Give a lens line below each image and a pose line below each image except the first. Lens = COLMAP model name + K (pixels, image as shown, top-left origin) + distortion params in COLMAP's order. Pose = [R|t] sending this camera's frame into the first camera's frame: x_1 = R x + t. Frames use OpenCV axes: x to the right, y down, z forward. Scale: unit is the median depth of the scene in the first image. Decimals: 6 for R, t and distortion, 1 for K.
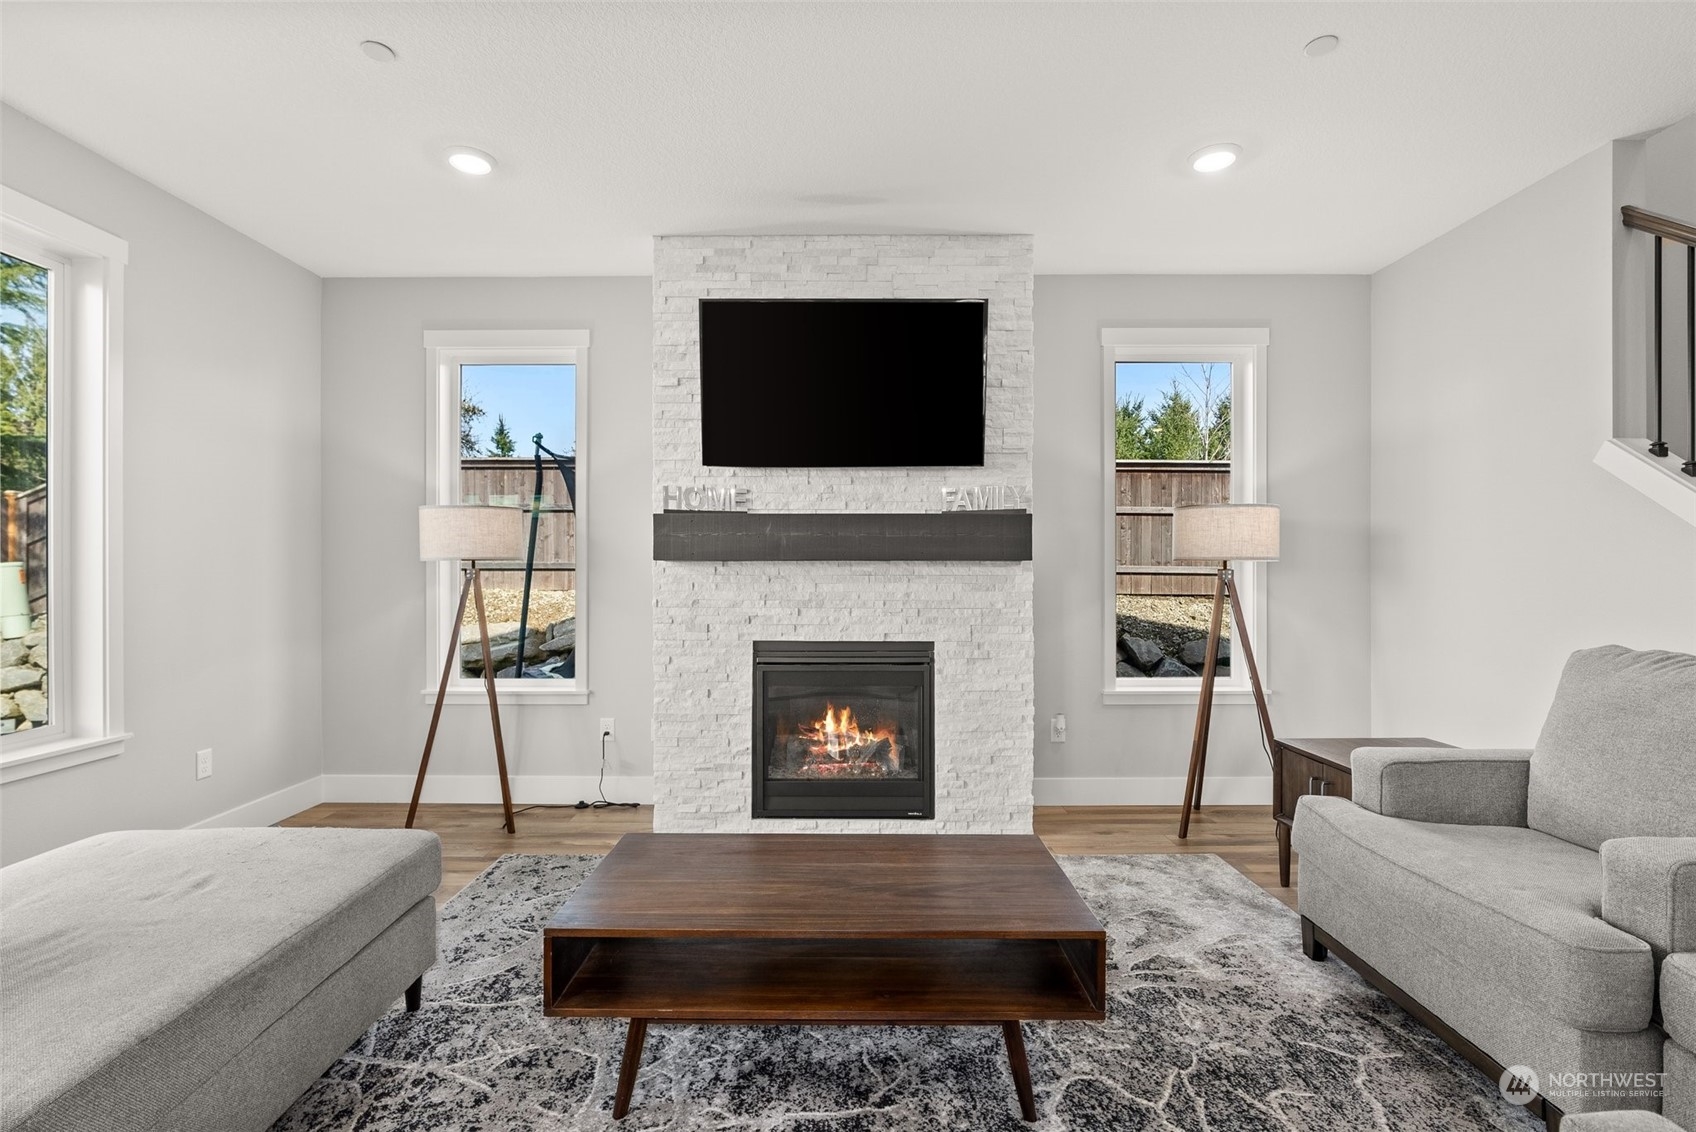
lens RADIAL K [[765.0, 0, 836.0], [0, 765.0, 565.6], [0, 0, 1]] dist [-0.008067, 0.002158]
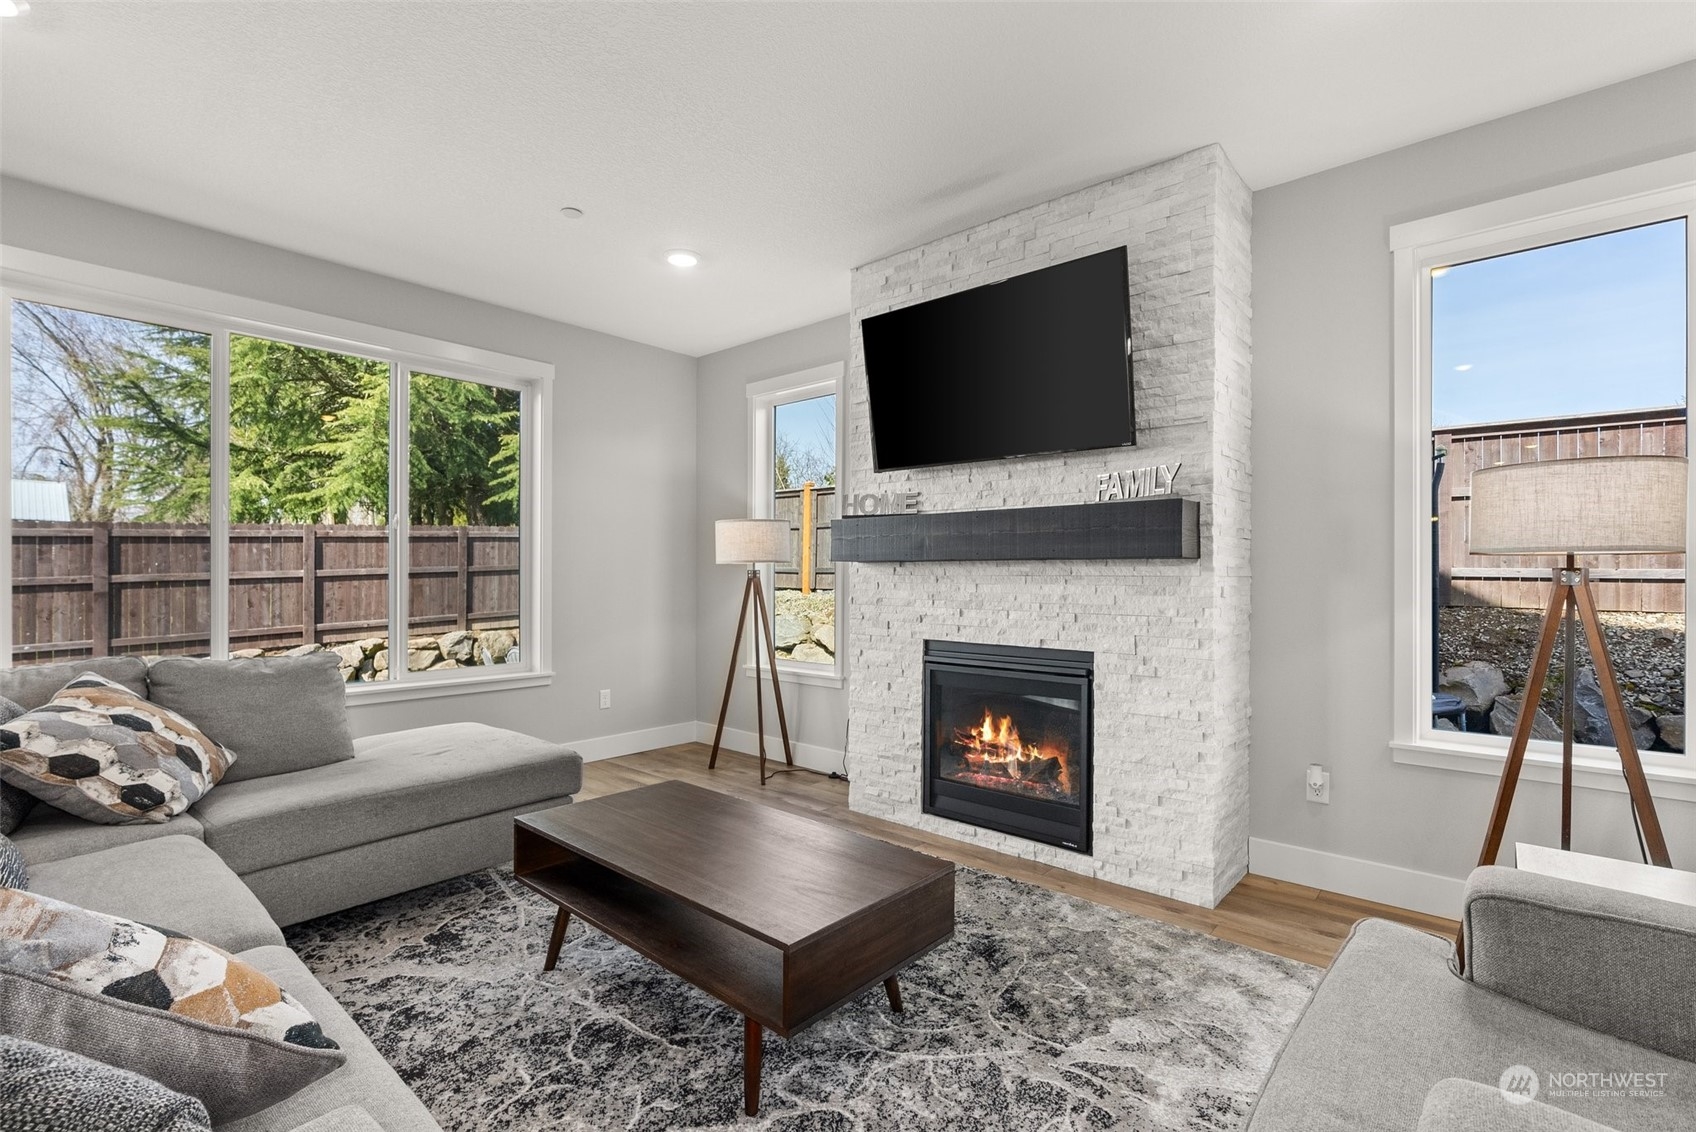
lens RADIAL K [[765.0, 0, 842.7], [0, 765.0, 570.2], [0, 0, 1]] dist [-0.008067, 0.002158]
pose [[0.752457, -0.001637, -0.658639, 0.486590], [-0.000371, 0.999996, -0.002910, 0.008812], [0.658641, 0.002434, 0.752454, 0.158047]]
